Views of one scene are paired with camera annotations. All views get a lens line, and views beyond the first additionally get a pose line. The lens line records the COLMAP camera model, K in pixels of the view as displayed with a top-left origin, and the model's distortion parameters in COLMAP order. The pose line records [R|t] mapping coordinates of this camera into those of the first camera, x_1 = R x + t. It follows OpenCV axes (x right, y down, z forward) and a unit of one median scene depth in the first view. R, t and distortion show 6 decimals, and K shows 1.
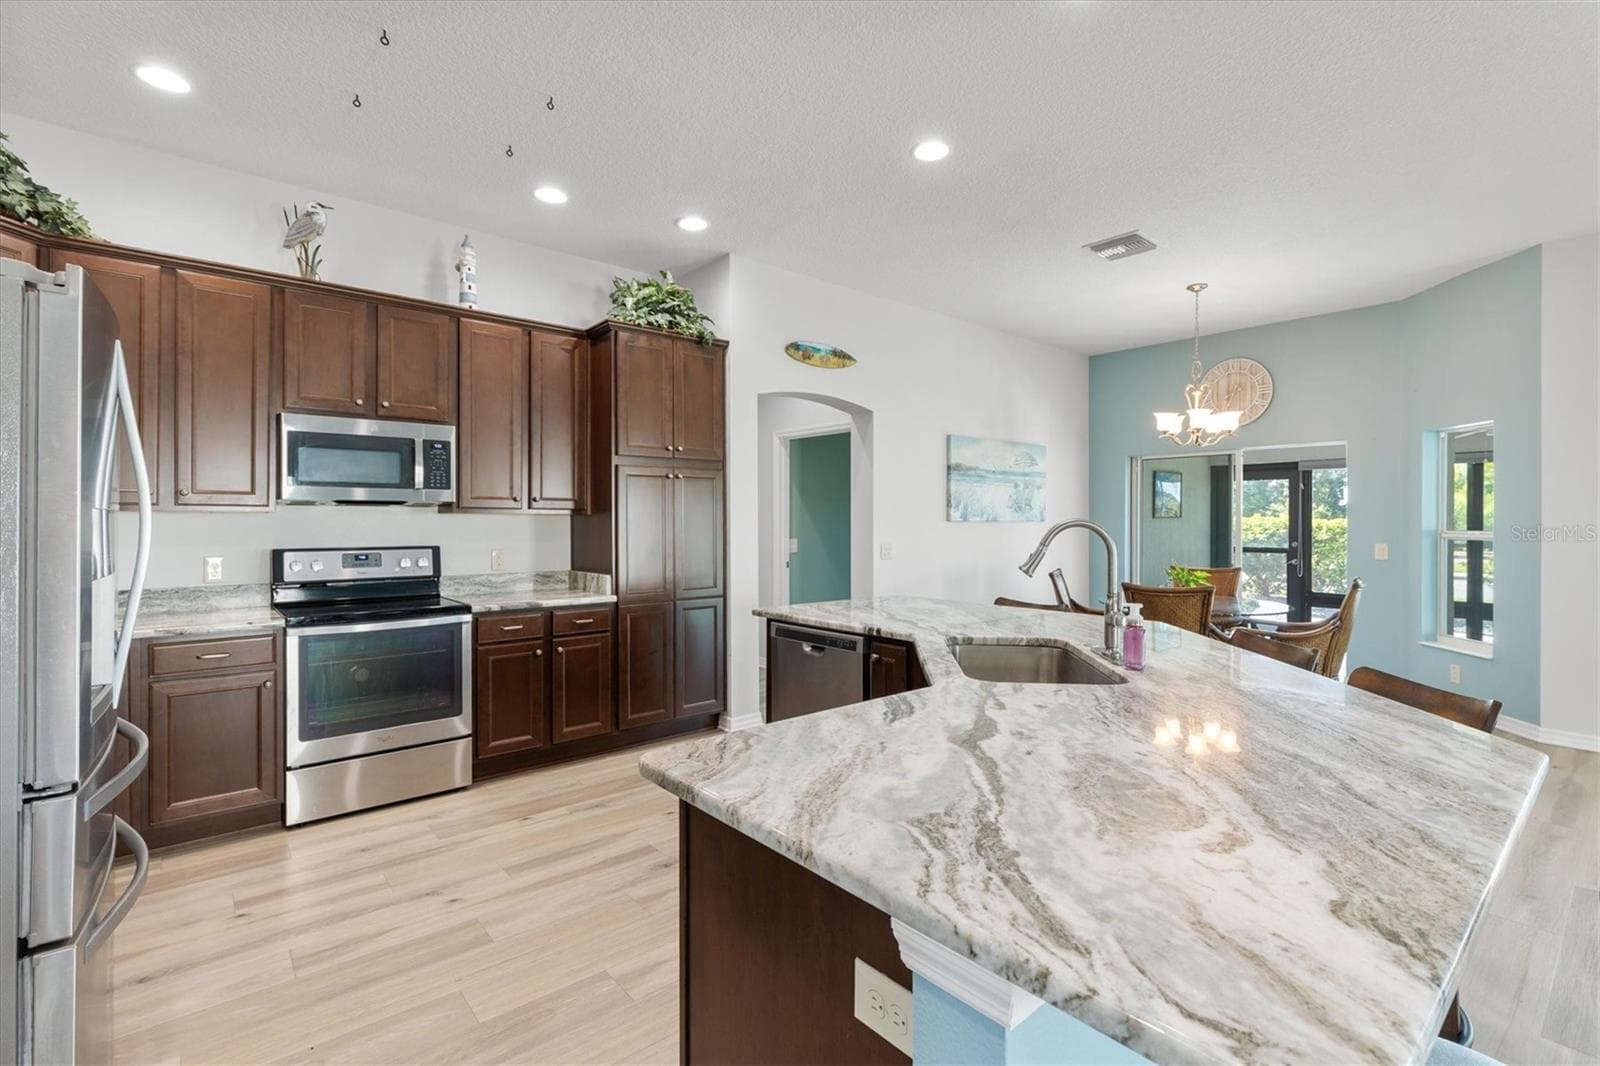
lens RADIAL K [[718.8, 0, 812.0], [0, 718.8, 528.0], [0, 0, 1]] dist [0.001047, 0.000442]
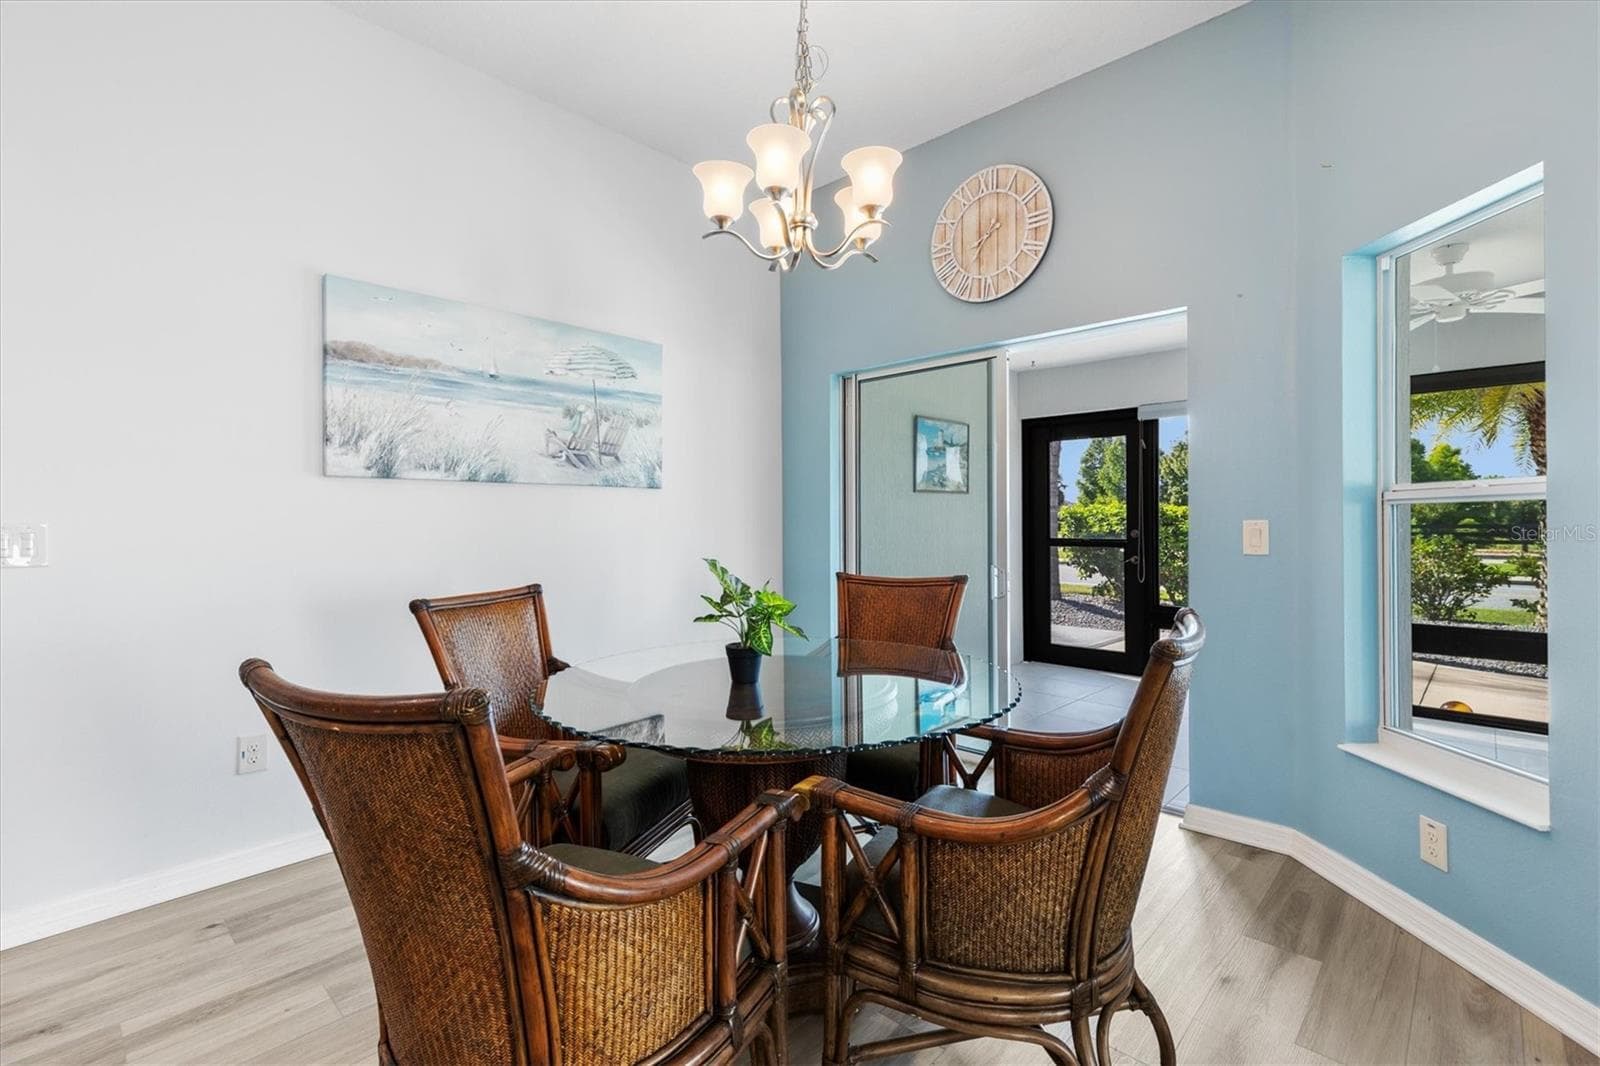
lens RADIAL K [[718.8, 0, 800.7], [0, 718.8, 526.6], [0, 0, 1]] dist [0.001047, 0.000442]
pose [[0.994634, -0.005817, 0.103292, 0.398461], [0.006348, 0.999968, -0.004811, 0.023440], [-0.103261, 0.005440, 0.994639, 0.502553]]
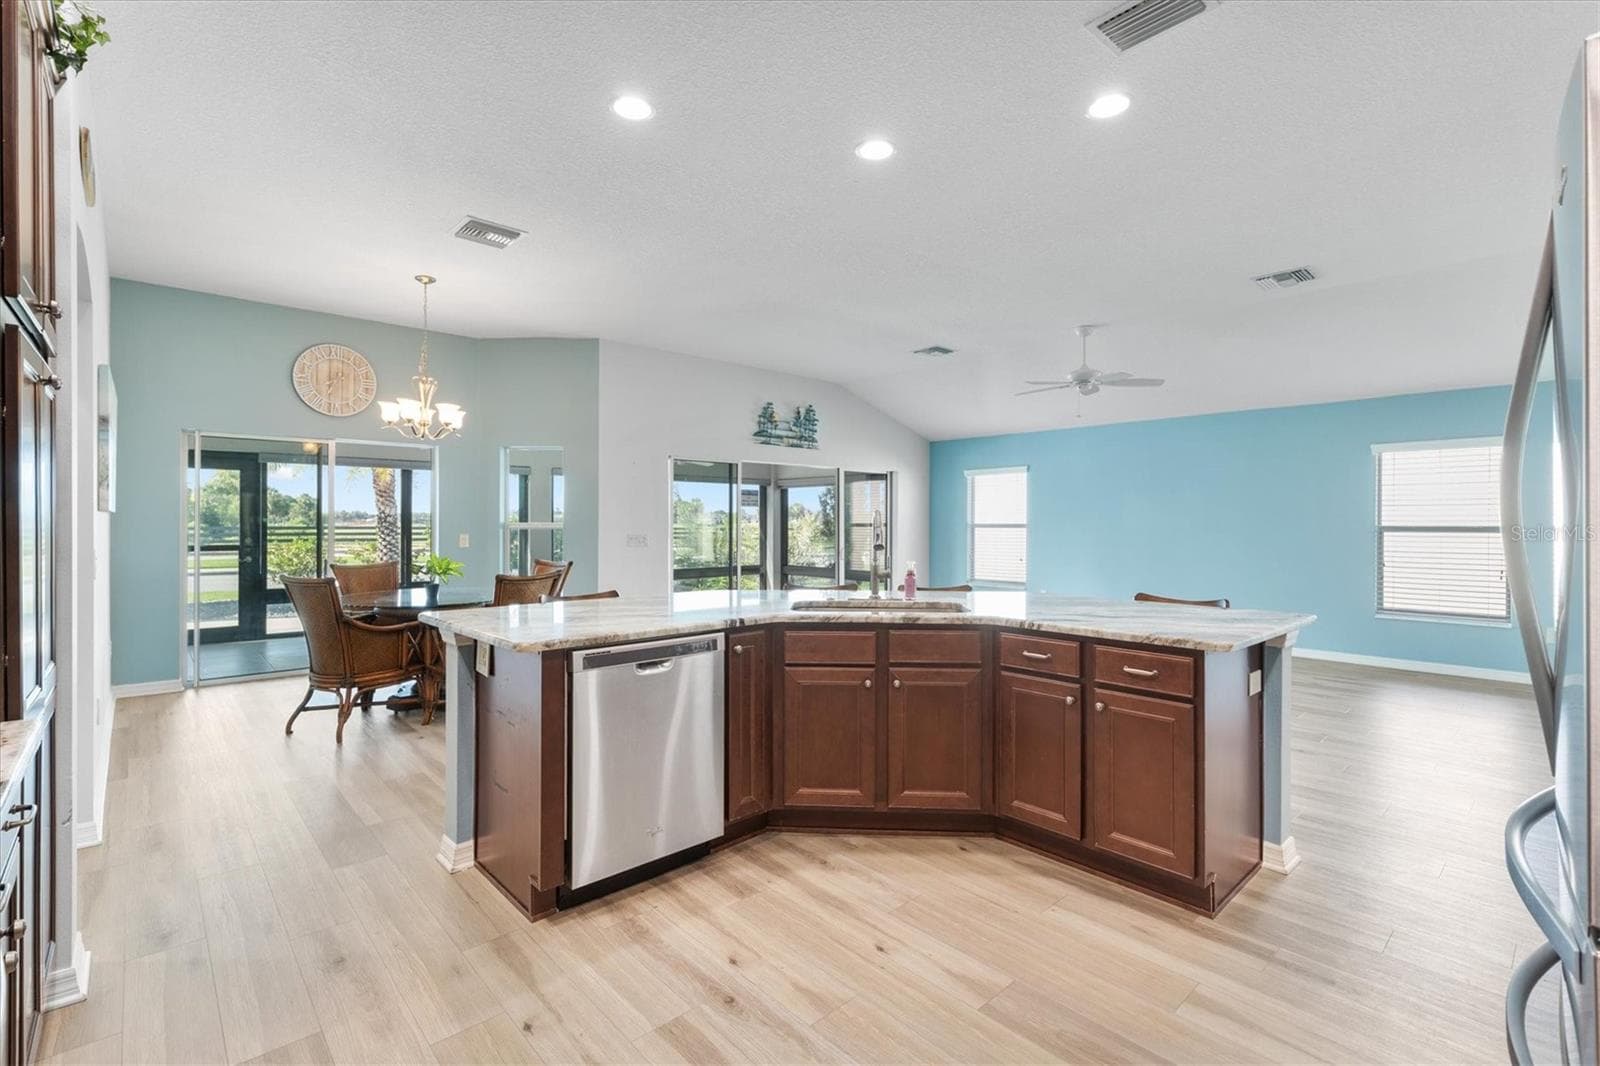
lens RADIAL K [[718.8, 0, 810.1], [0, 718.8, 523.0], [0, 0, 1]] dist [0.001047, 0.000442]
pose [[-0.044554, -0.002204, 0.999005, -0.391028], [0.008857, 0.999957, 0.002602, 0.003718], [-0.998968, 0.008964, -0.044533, 0.417792]]
